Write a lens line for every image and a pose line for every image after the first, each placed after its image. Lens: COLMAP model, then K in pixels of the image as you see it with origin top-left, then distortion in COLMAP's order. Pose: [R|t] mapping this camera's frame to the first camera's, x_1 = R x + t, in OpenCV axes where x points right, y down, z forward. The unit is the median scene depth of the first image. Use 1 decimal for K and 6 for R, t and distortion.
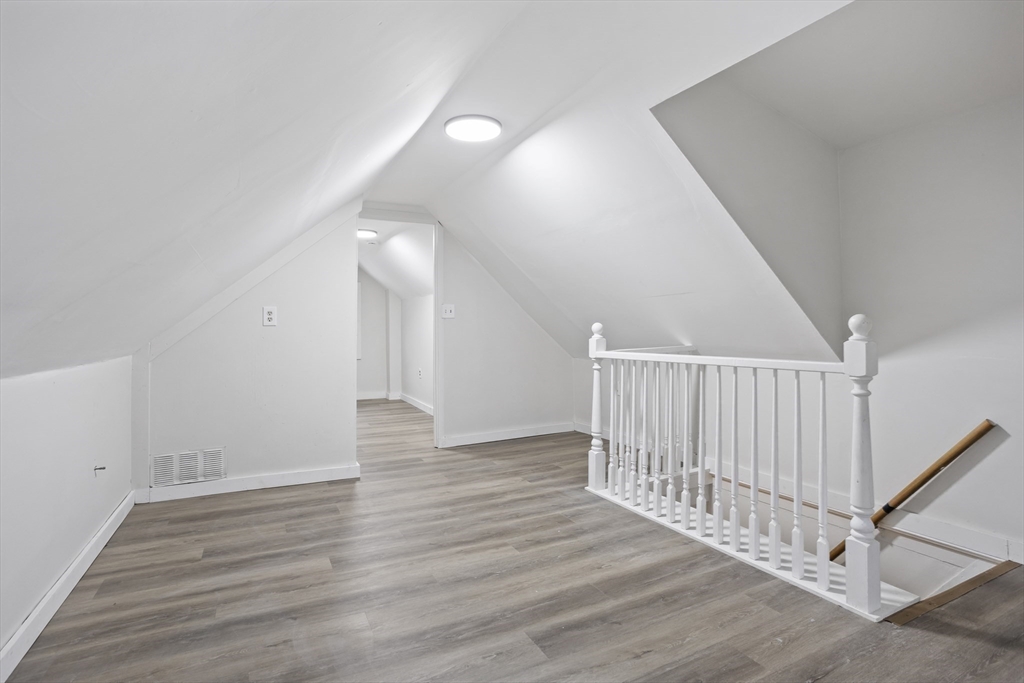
lens RADIAL K [[516.9, 0, 513.5], [0, 516.9, 337.9], [0, 0, 1]] dist [-0.027362, 0.011893]
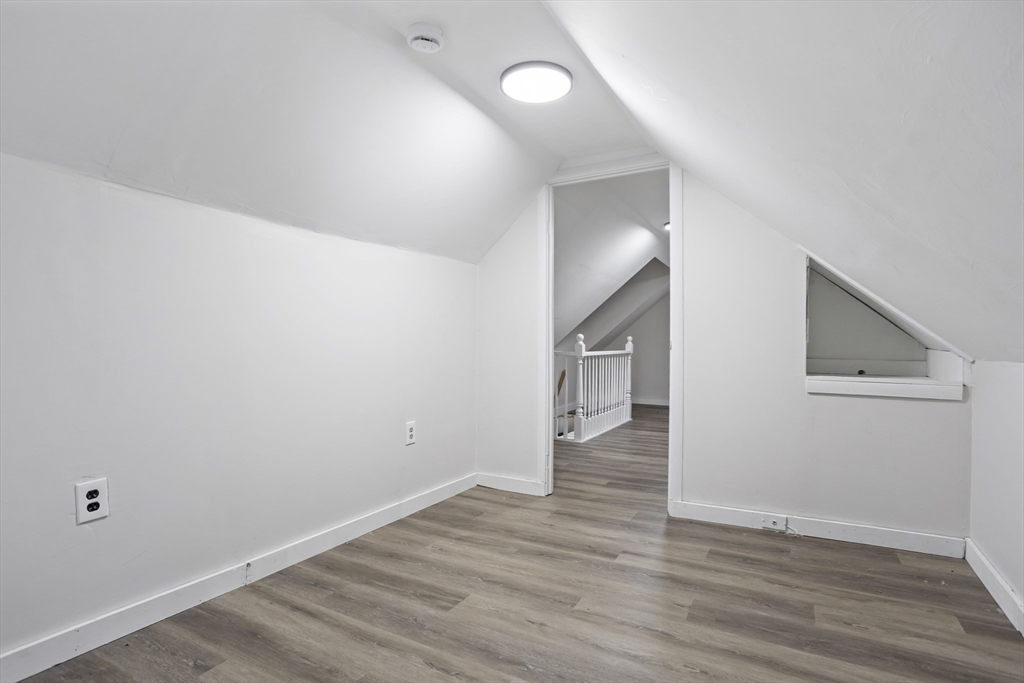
lens RADIAL K [[516.9, 0, 514.2], [0, 516.9, 341.7], [0, 0, 1]] dist [-0.027362, 0.011893]
pose [[-0.563101, -0.000982, 0.826387, -0.670394], [0.000771, 0.999998, 0.001714, -0.008109], [-0.826388, 0.001602, -0.563099, 1.280449]]
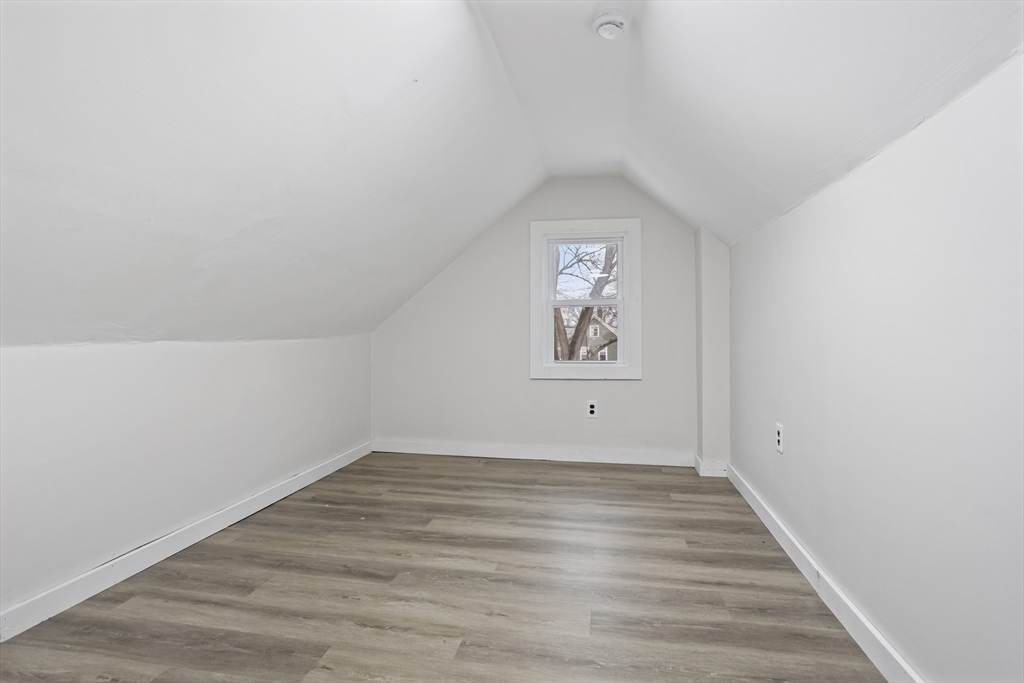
lens RADIAL K [[516.9, 0, 513.2], [0, 516.9, 338.4], [0, 0, 1]] dist [-0.027362, 0.011893]
pose [[0.793137, 0.008471, -0.608984, -0.140545], [-0.005726, 0.999963, 0.006453, -0.000177], [0.609016, -0.001631, 0.793156, 0.775417]]
